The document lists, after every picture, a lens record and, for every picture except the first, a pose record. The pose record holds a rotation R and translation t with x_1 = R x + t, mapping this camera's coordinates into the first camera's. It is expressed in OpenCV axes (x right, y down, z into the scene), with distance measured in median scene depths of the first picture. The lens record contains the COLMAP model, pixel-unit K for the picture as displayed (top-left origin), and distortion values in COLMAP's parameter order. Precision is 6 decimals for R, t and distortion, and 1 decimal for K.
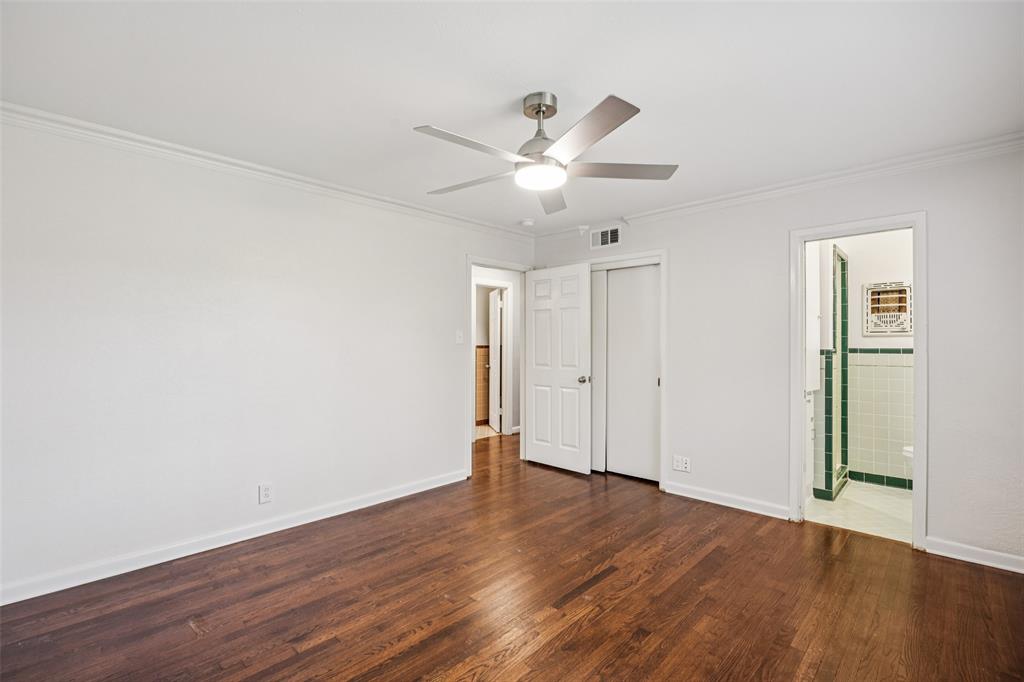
lens RADIAL K [[469.8, 0, 507.5], [0, 469.8, 344.9], [0, 0, 1]] dist [0.017908, -0.000017]
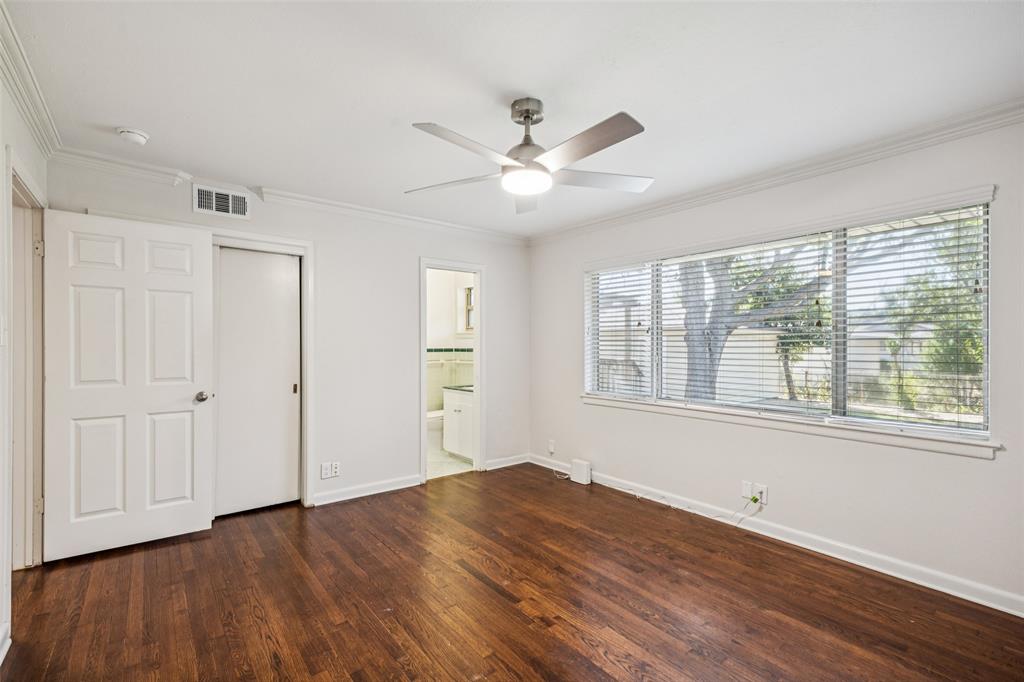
lens RADIAL K [[469.8, 0, 507.5], [0, 469.8, 344.9], [0, 0, 1]] dist [0.017908, -0.000017]
pose [[0.134562, -0.000705, 0.990905, -0.669057], [-0.000999, 0.999999, 0.000847, -0.005709], [-0.990905, -0.001103, 0.134561, 0.638449]]
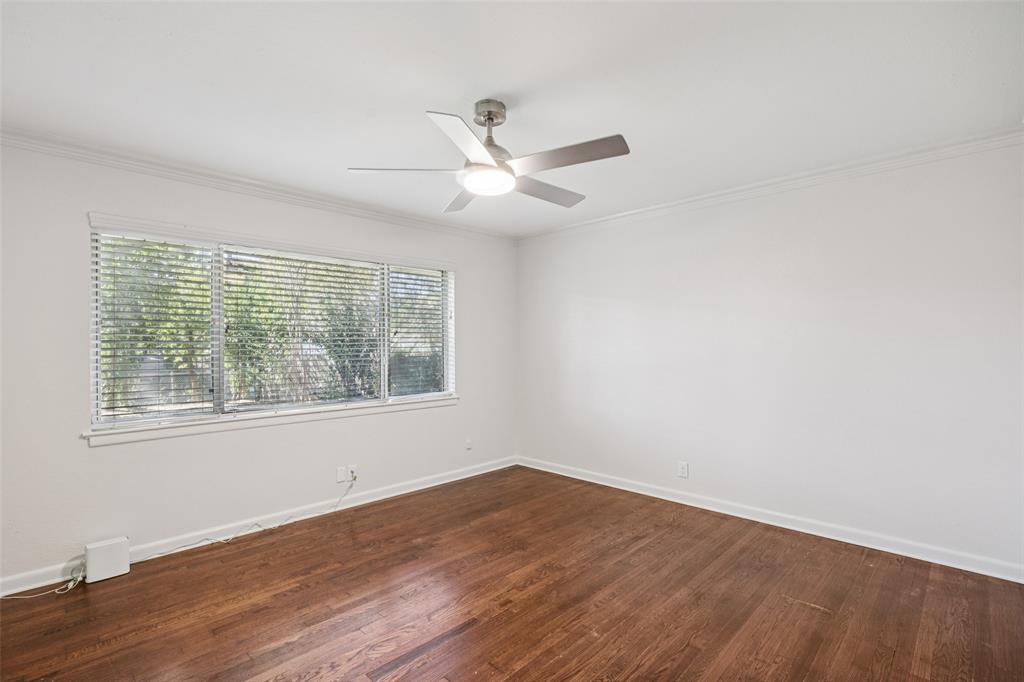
lens RADIAL K [[476.7, 0, 507.1], [0, 476.7, 343.2], [0, 0, 1]] dist [-0.002424, -0.000214]
pose [[-0.999997, 0.000224, 0.002374, 0.024811], [0.000224, 1.000000, -0.000046, -0.007075], [-0.002374, -0.000046, -0.999997, 1.427214]]
